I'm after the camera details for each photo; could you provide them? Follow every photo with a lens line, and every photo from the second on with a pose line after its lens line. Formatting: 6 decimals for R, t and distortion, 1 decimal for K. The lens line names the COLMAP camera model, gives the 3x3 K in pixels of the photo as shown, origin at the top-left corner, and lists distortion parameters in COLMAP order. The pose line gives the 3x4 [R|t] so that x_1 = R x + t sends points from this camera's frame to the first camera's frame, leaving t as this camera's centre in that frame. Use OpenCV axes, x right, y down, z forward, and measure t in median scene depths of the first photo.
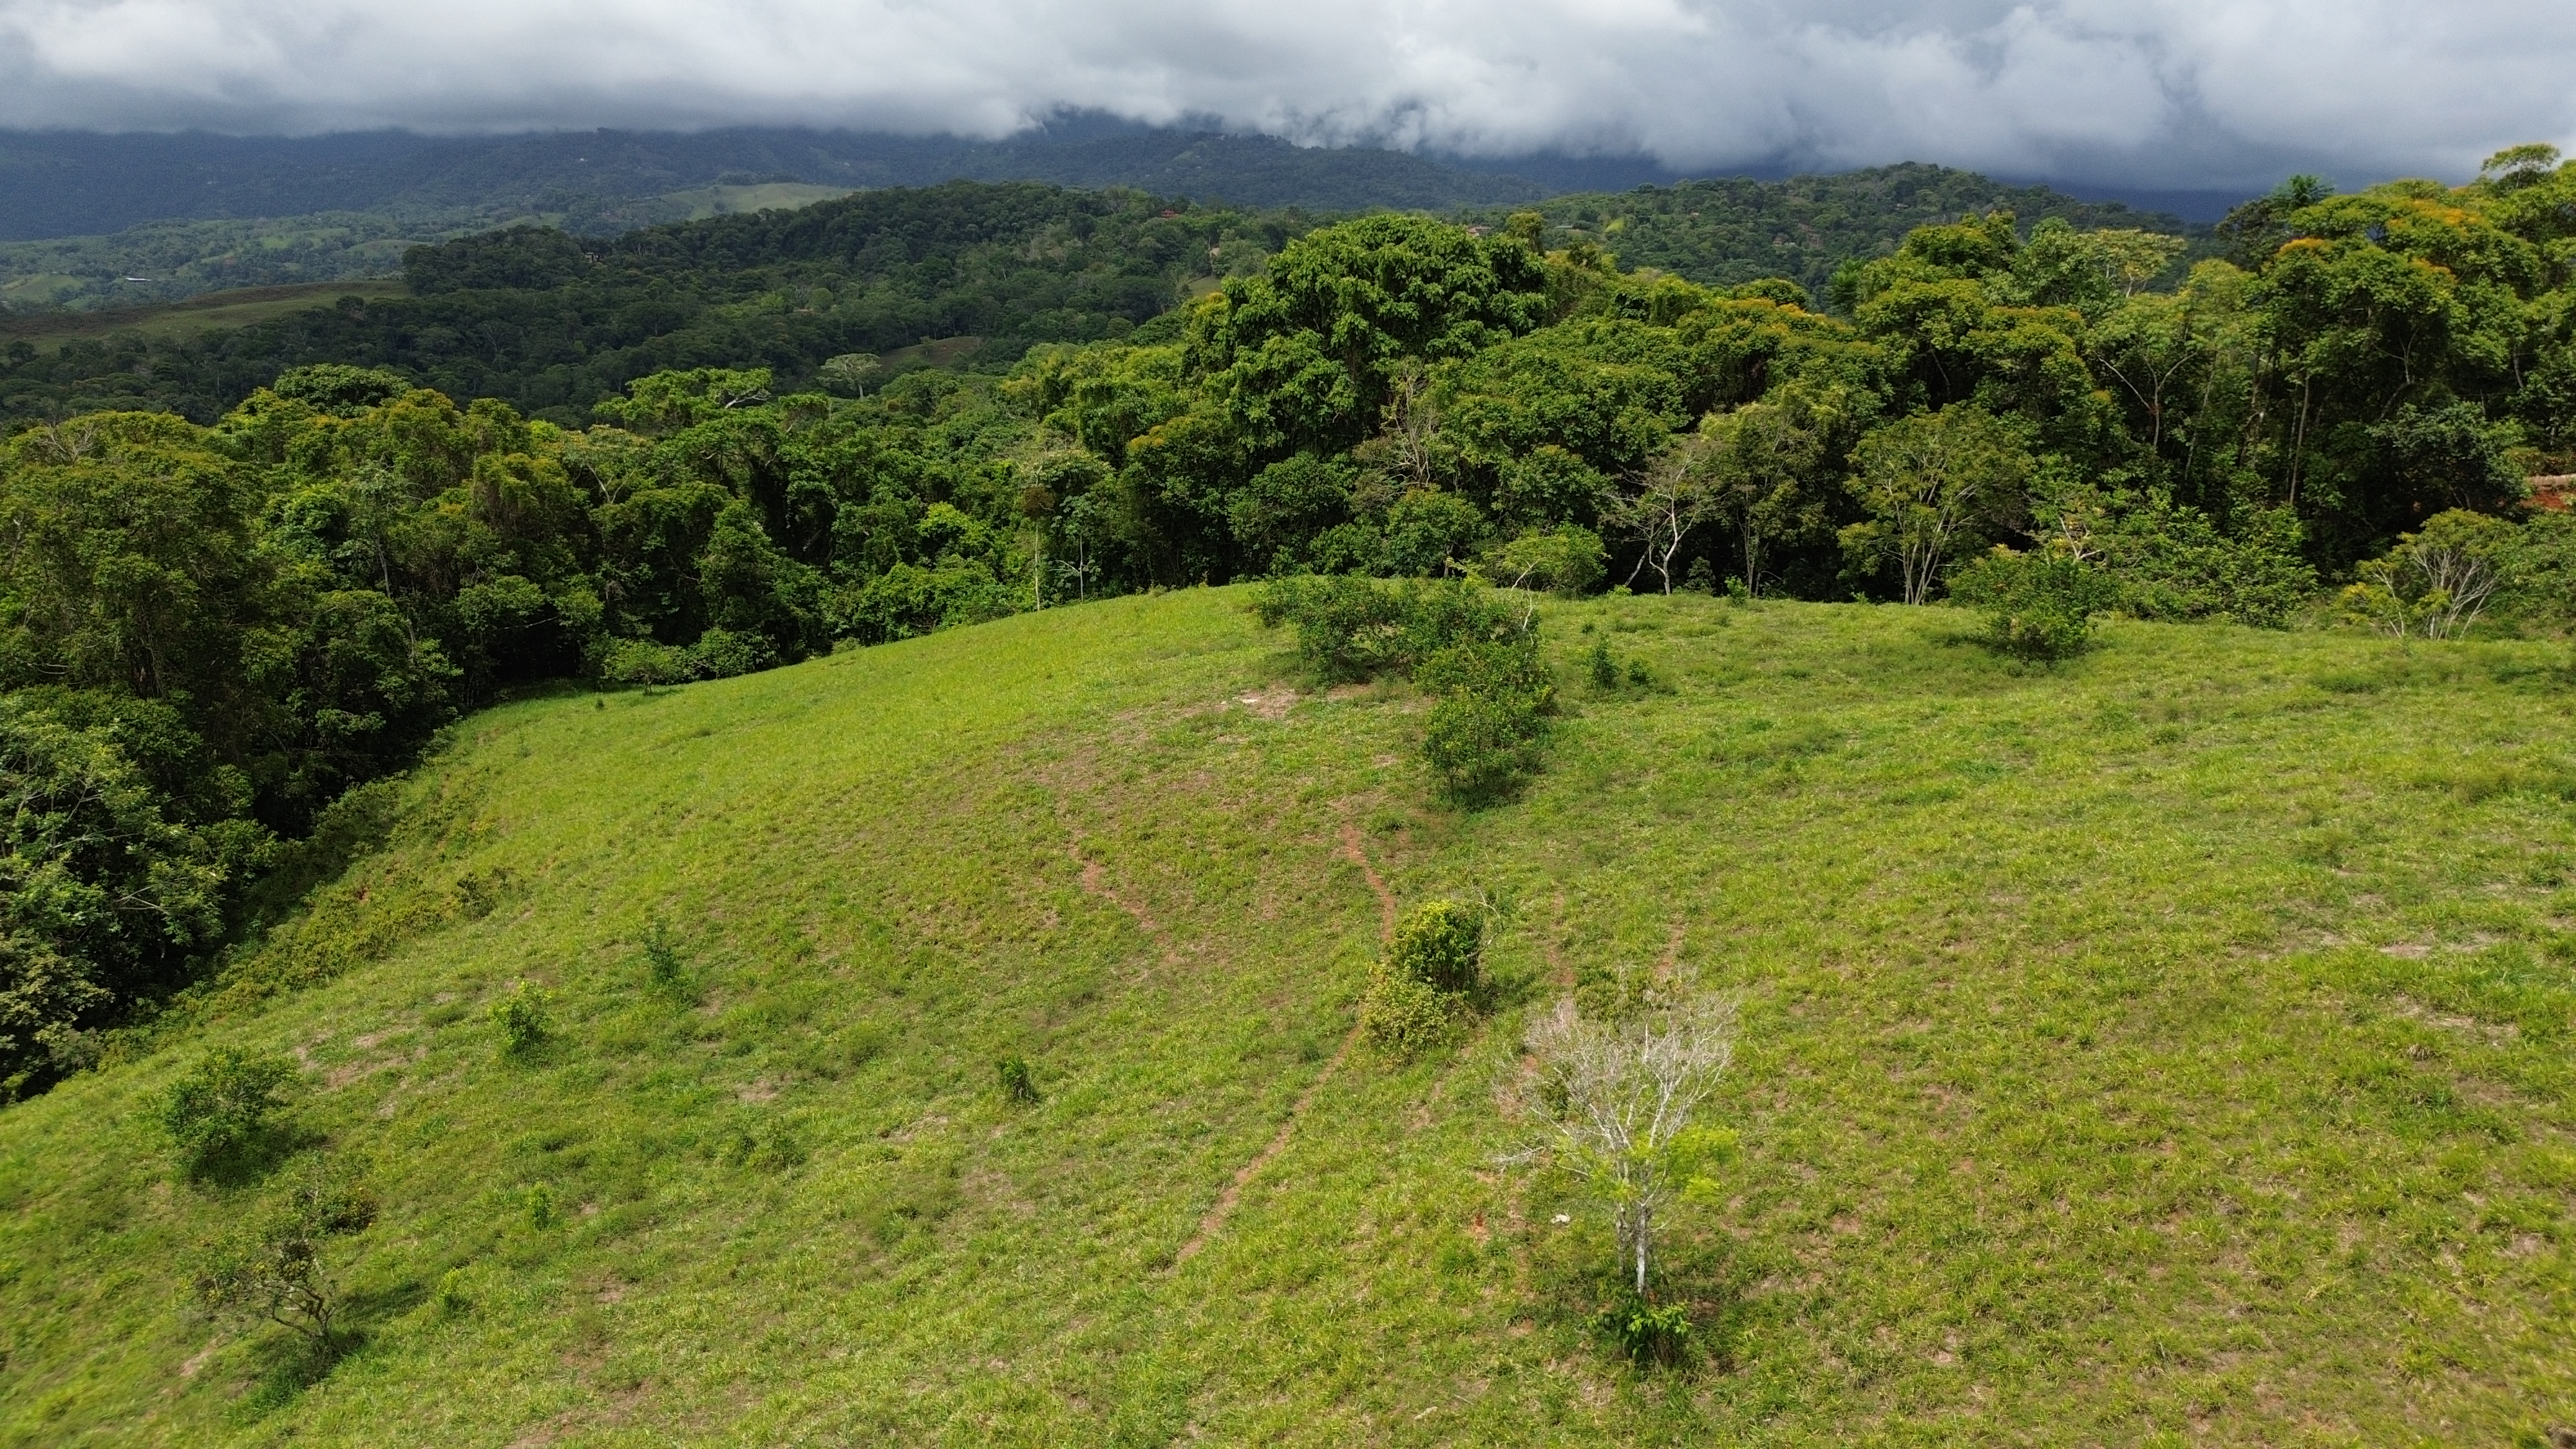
lens RADIAL K [[1835.2, 0, 1287.2], [0, 1835.2, 732.0], [0, 0, 1]] dist [0.069639, -0.076881]
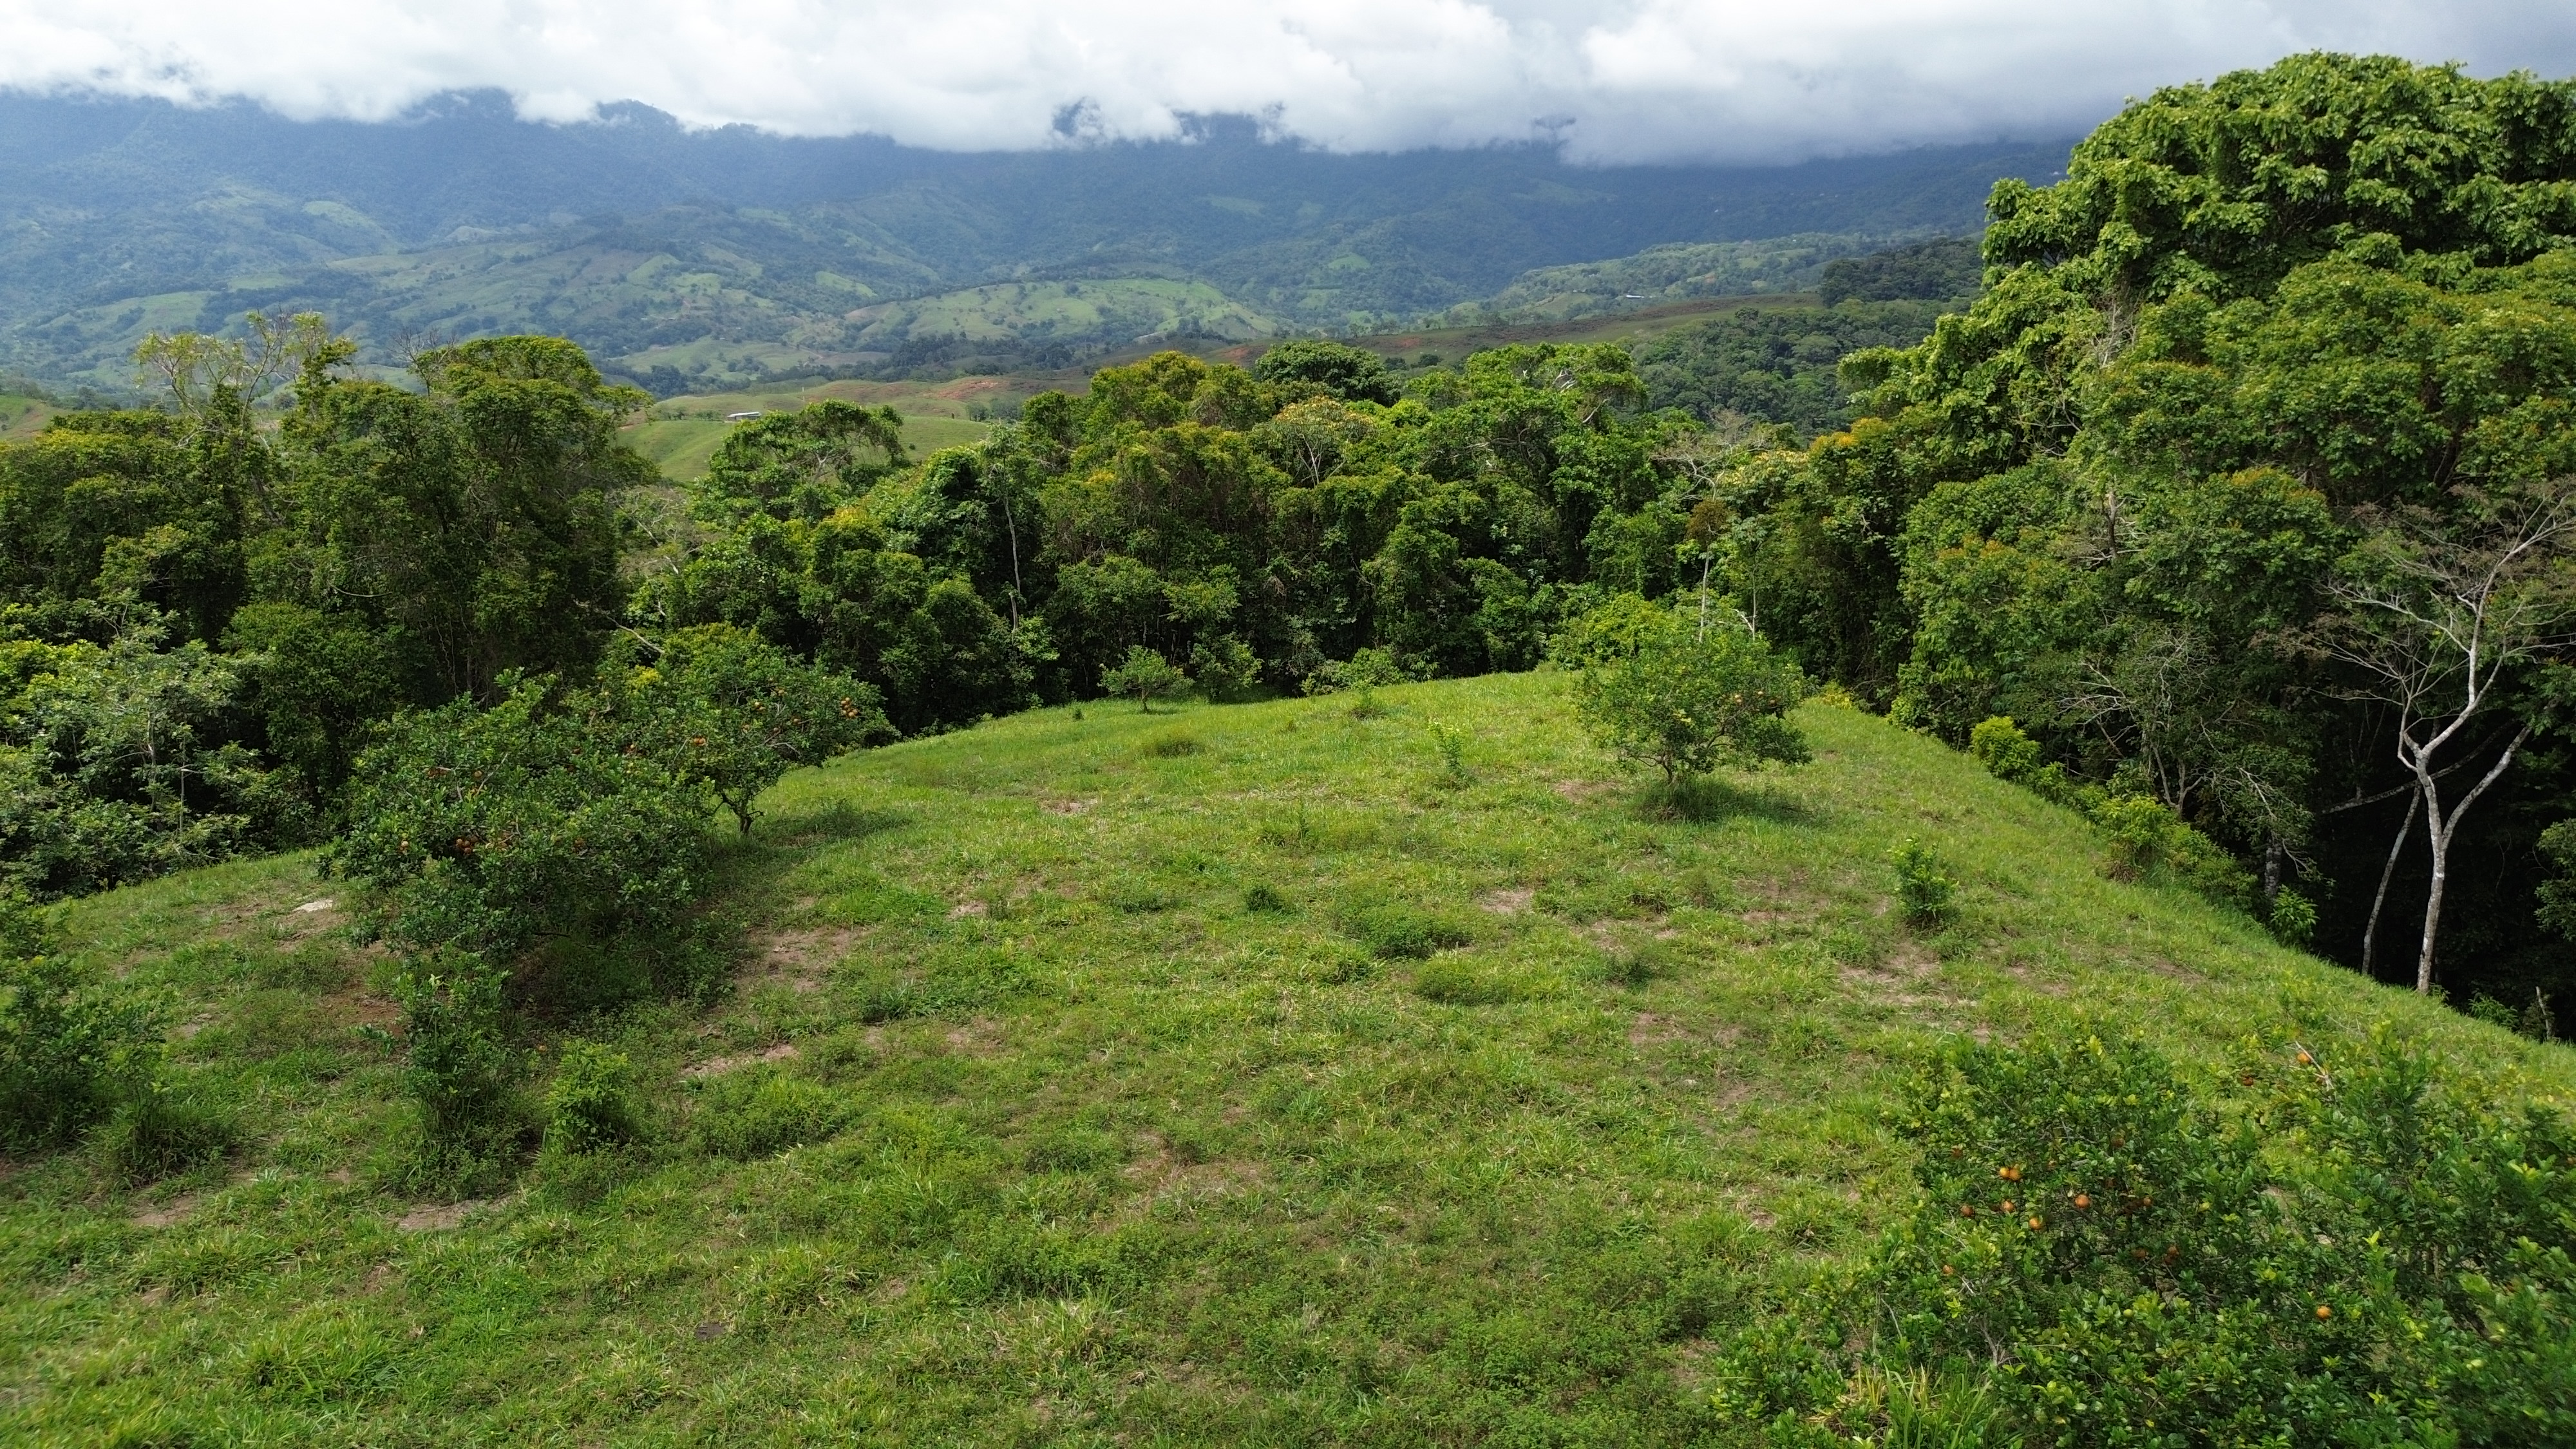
lens RADIAL K [[1835.2, 0, 1287.2], [0, 1835.2, 732.0], [0, 0, 1]] dist [0.069639, -0.076881]
pose [[0.741958, 0.156647, -0.651890, 0.223335], [-0.162264, 0.985371, 0.052098, -0.060259], [0.650515, 0.067123, 0.756522, 0.394243]]
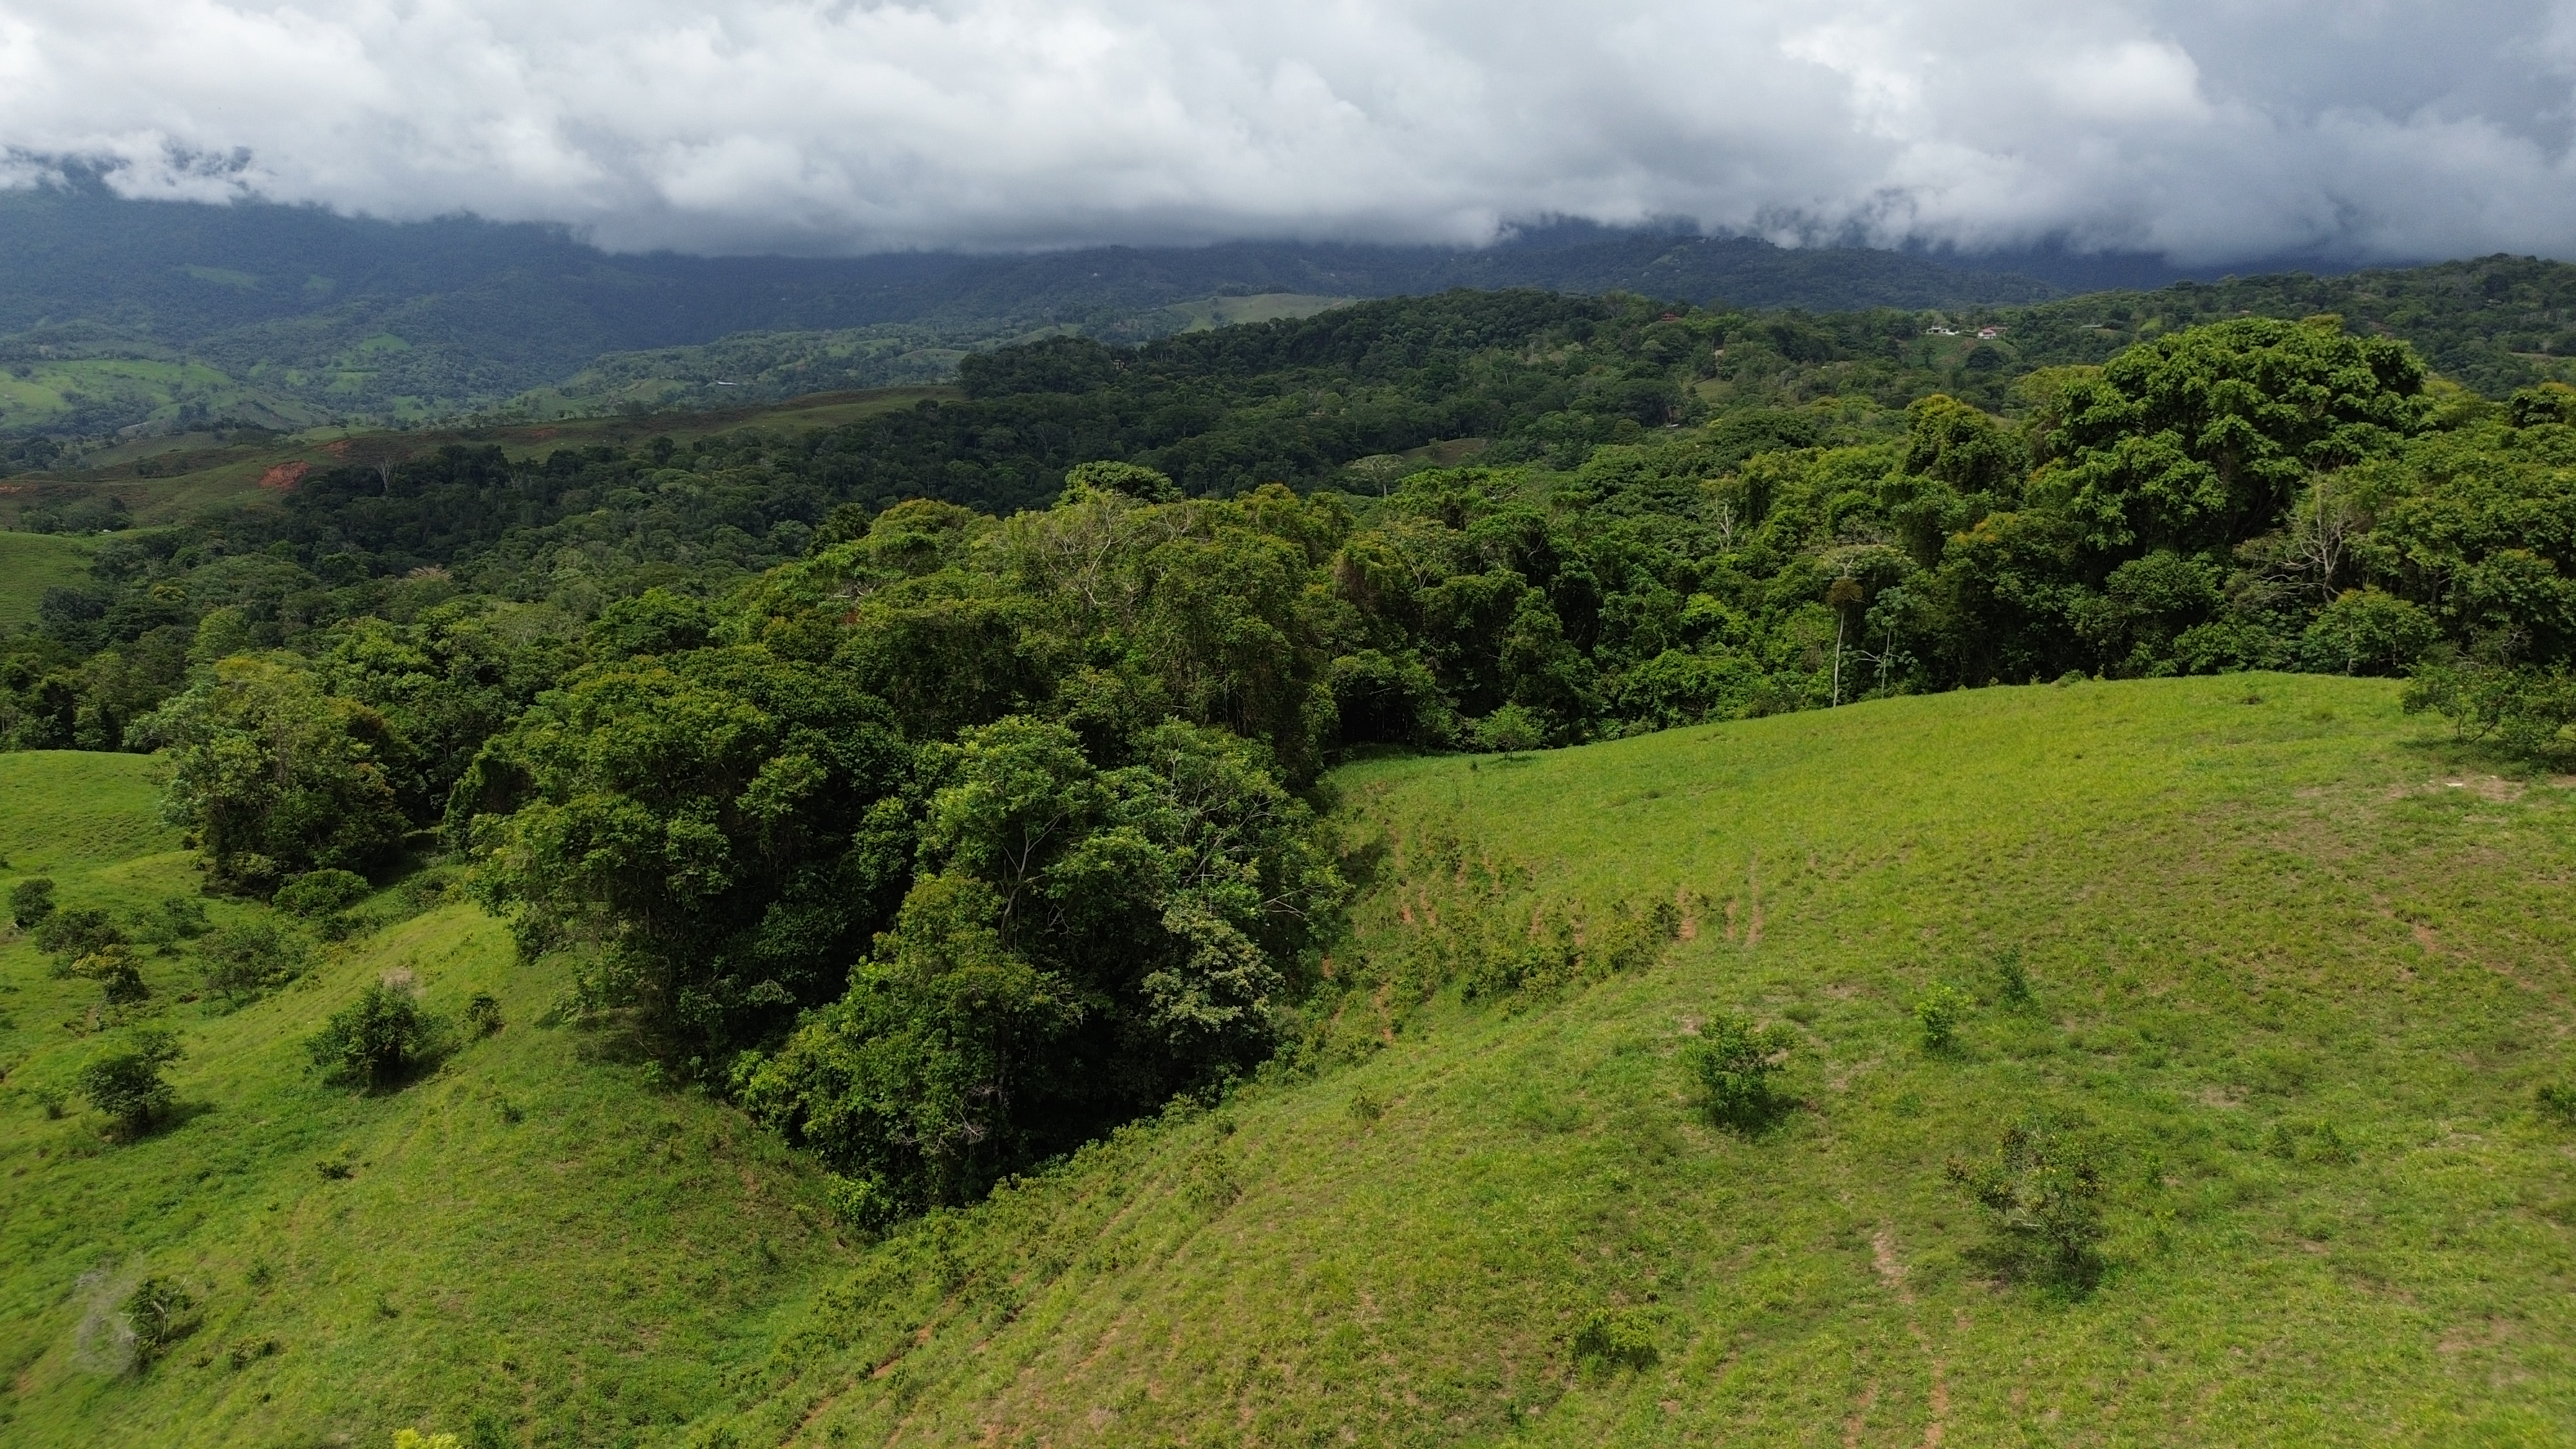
lens RADIAL K [[1835.2, 0, 1287.2], [0, 1835.2, 732.0], [0, 0, 1]] dist [0.069639, -0.076881]
pose [[0.970647, 0.046606, -0.235948, -0.202837], [-0.059036, 0.997200, -0.045891, 0.020075], [0.233148, 0.058474, 0.970682, -0.085839]]
